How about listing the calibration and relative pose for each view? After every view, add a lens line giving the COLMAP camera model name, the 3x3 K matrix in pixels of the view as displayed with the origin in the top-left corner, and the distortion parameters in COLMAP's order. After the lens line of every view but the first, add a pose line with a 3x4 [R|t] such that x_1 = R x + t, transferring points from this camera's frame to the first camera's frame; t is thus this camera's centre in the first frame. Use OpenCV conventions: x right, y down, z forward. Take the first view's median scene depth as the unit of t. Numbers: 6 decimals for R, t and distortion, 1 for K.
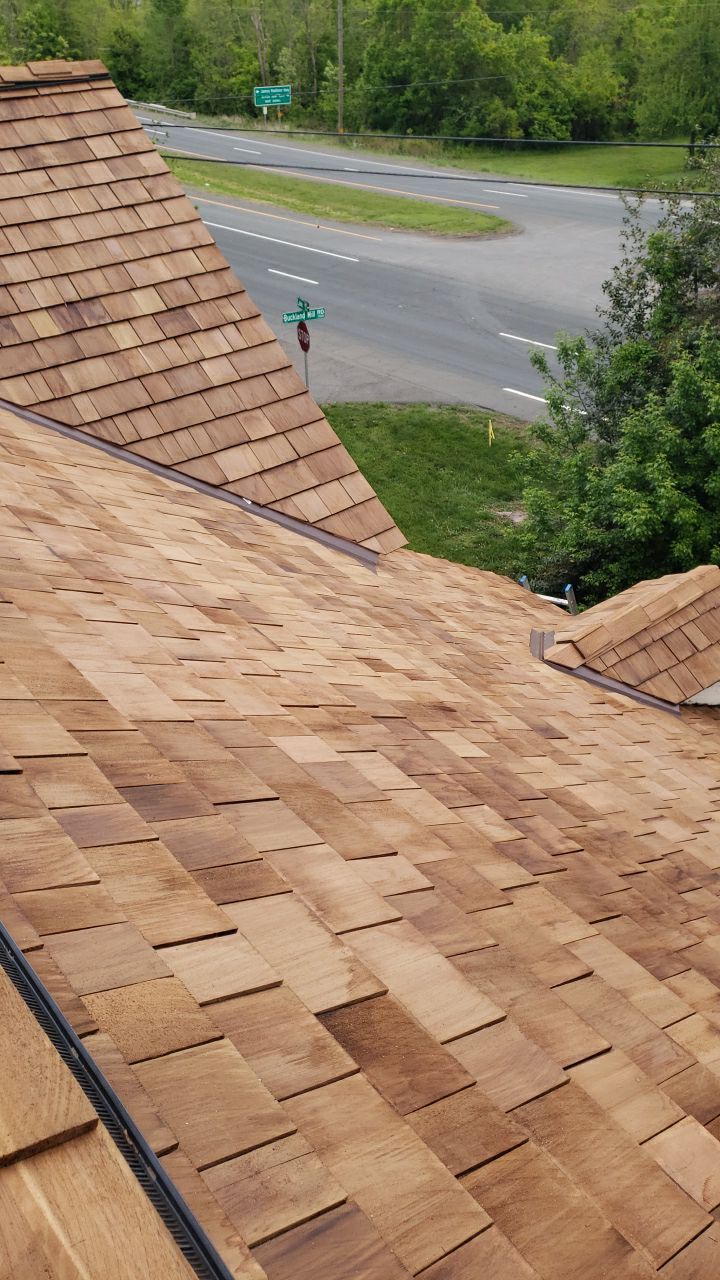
lens RADIAL K [[988.1, 0, 360.0], [0, 988.1, 640.0], [0, 0, 1]] dist [0.037215, -0.010809]
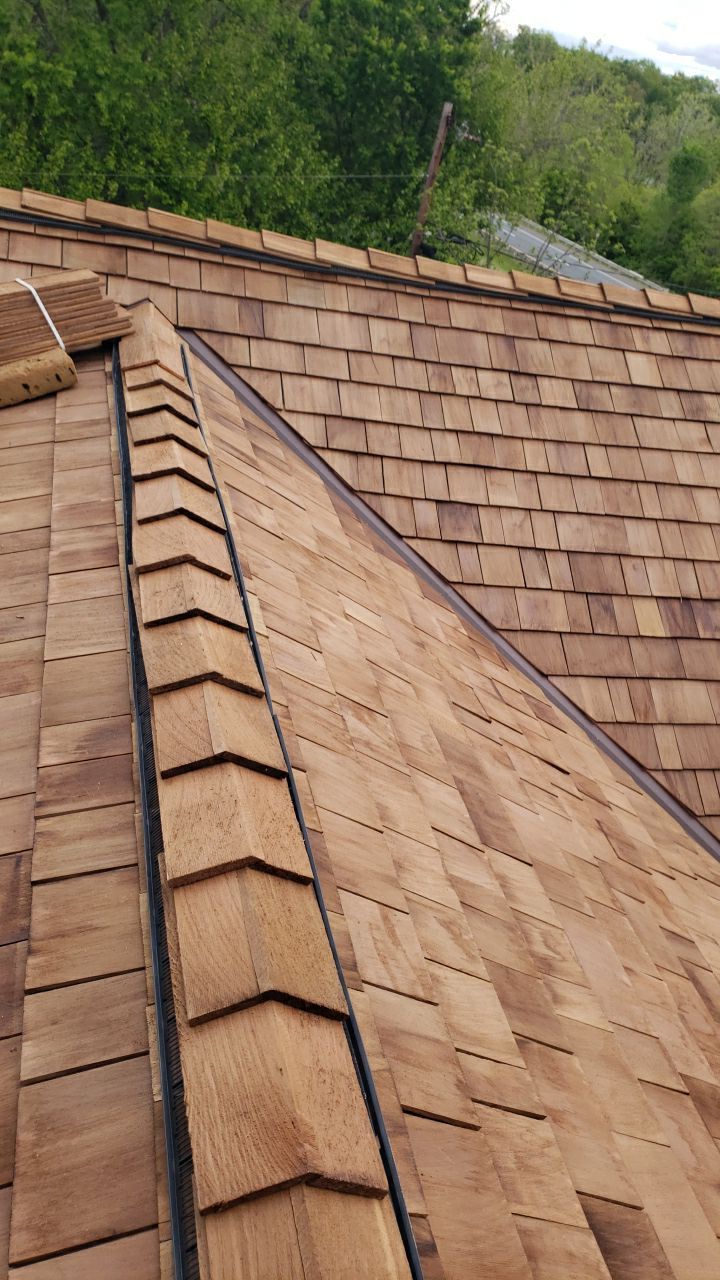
lens RADIAL K [[975.7, 0, 360.0], [0, 975.7, 640.0], [0, 0, 1]] dist [0.033042, -0.006560]
pose [[0.878769, 0.371293, -0.299845, -0.290053], [-0.405378, 0.912282, -0.058397, -0.172038], [0.251861, 0.172868, 0.952199, 0.232214]]
